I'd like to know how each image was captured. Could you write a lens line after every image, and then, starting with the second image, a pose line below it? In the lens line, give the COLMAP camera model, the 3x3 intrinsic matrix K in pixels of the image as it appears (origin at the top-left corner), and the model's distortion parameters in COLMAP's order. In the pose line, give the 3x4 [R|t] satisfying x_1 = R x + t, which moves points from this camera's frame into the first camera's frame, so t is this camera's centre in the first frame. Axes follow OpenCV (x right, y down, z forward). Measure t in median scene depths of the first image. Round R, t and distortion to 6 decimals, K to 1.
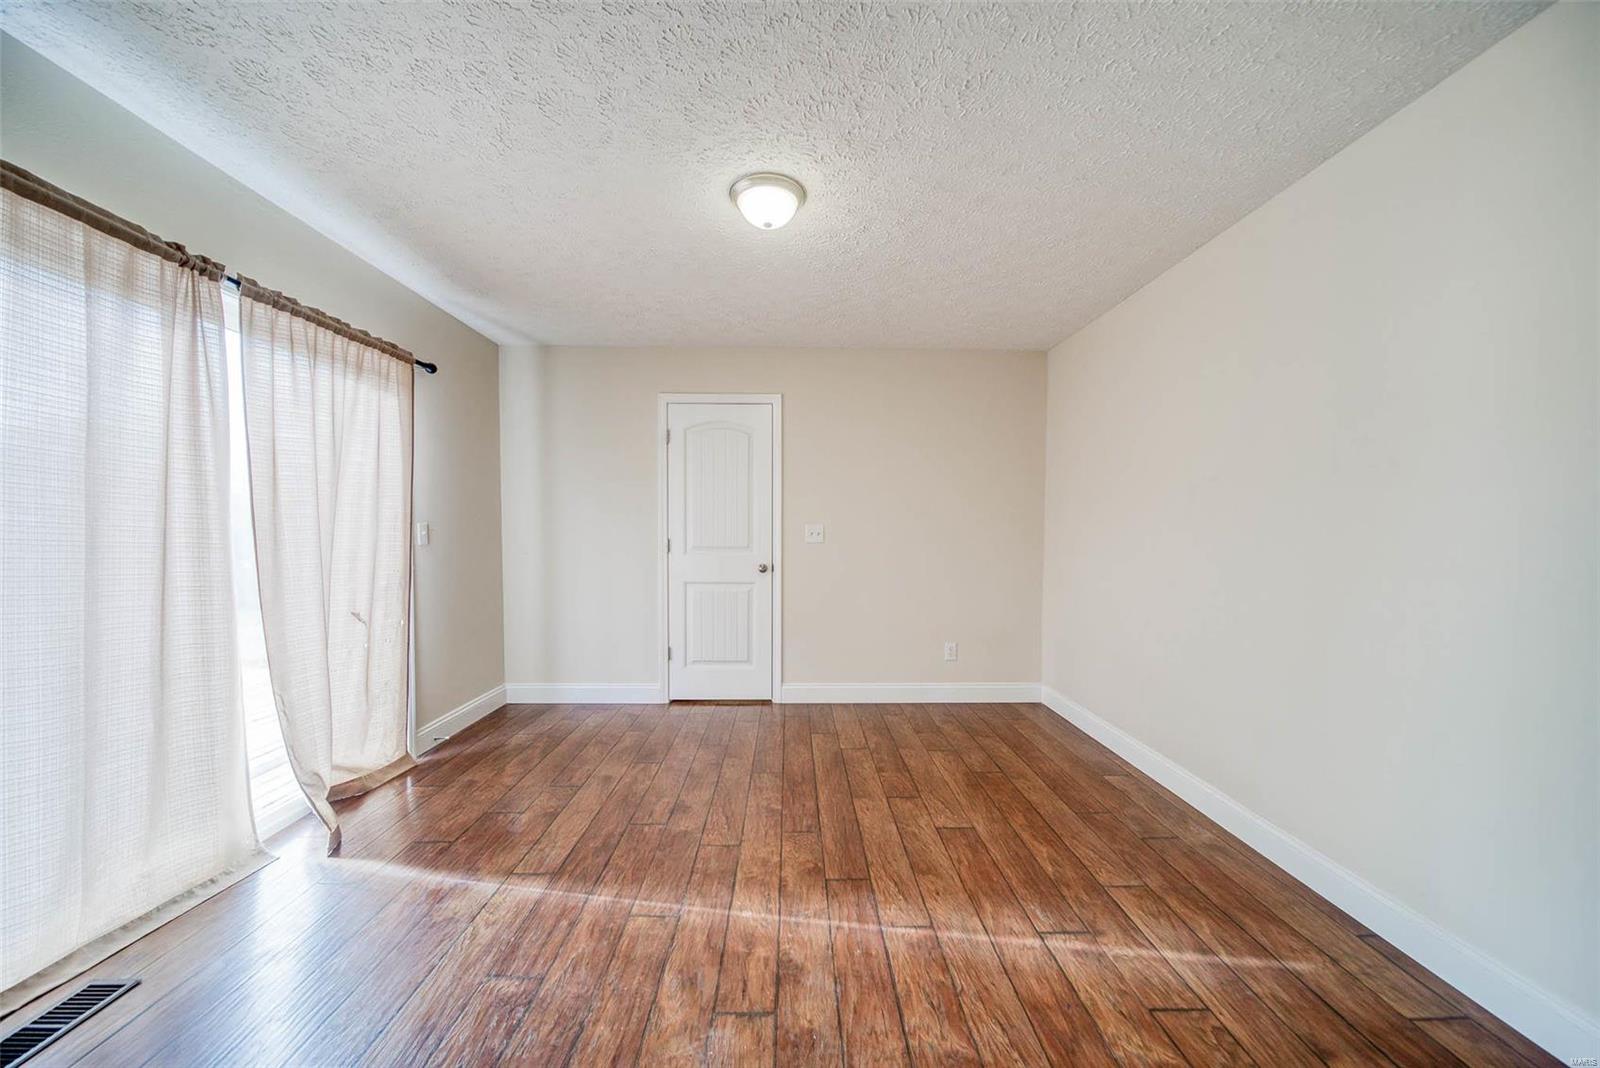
lens RADIAL K [[562.7, 0, 800.0], [0, 562.7, 534.0], [0, 0, 1]] dist [-0.001710, -0.000559]
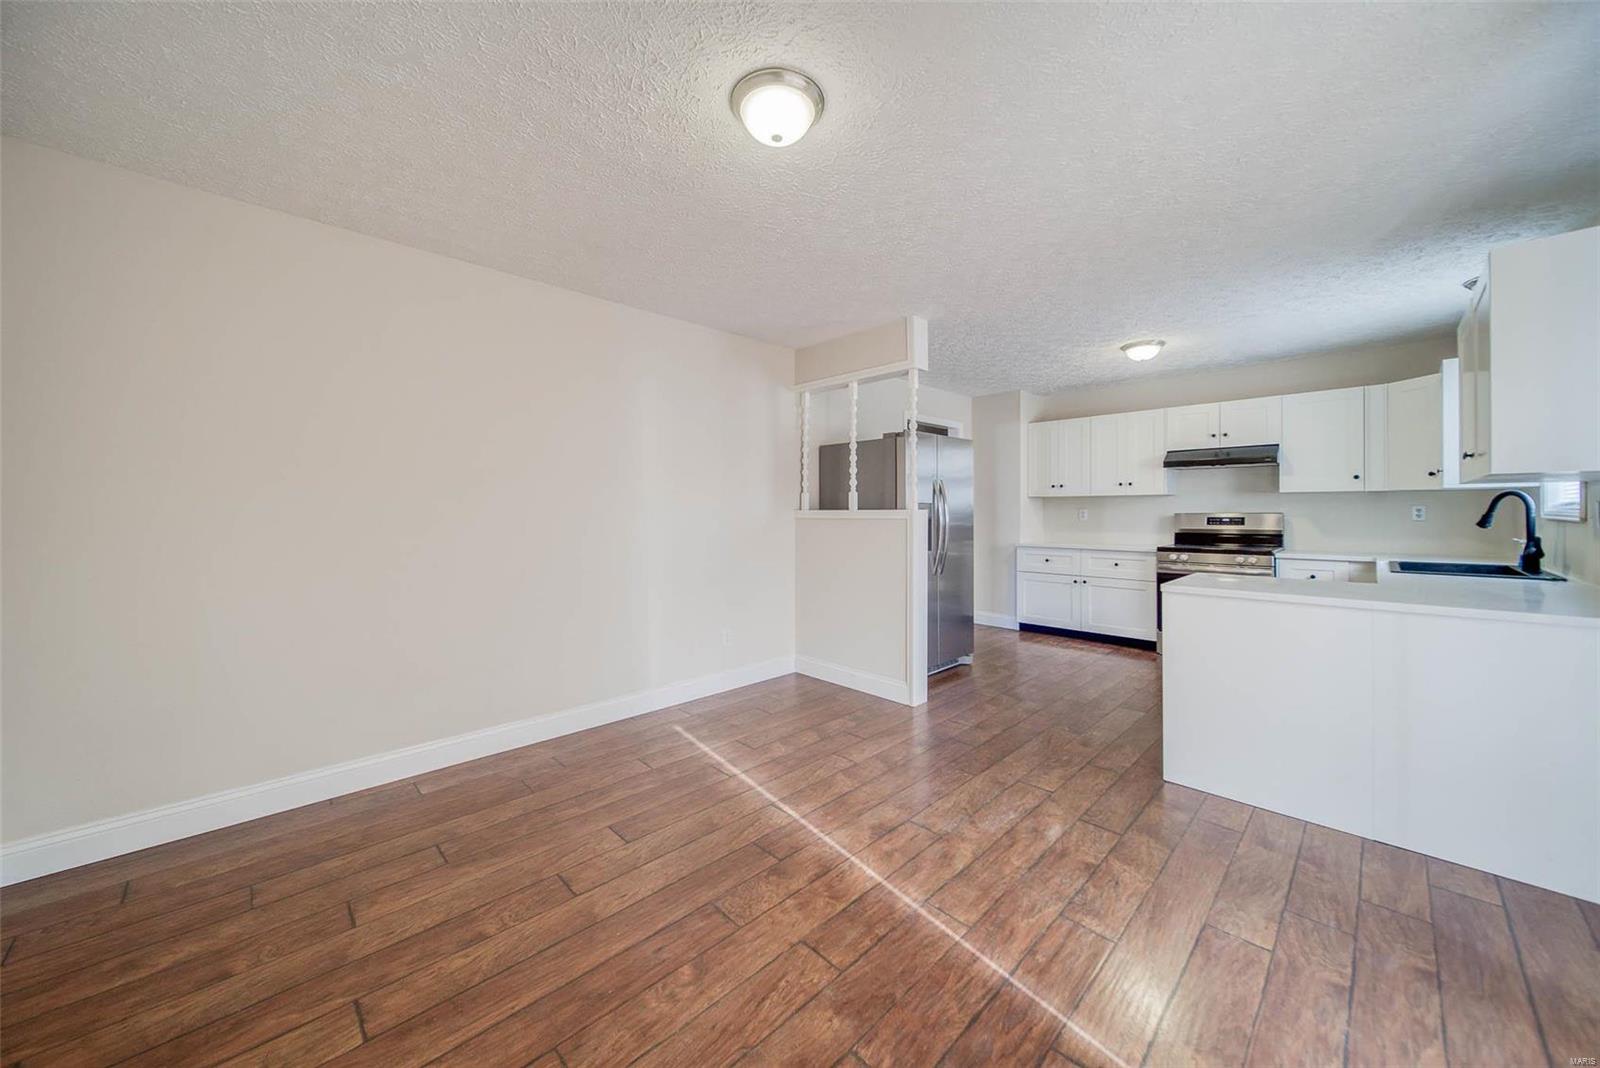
lens RADIAL K [[562.4, 0, 797.2], [0, 562.4, 512.8], [0, 0, 1]] dist [0.000469, 0.000115]
pose [[-0.683657, -0.003028, 0.729797, -0.789089], [0.003149, 0.999970, 0.007099, -0.020317], [-0.729797, 0.007152, -0.683627, 1.849072]]
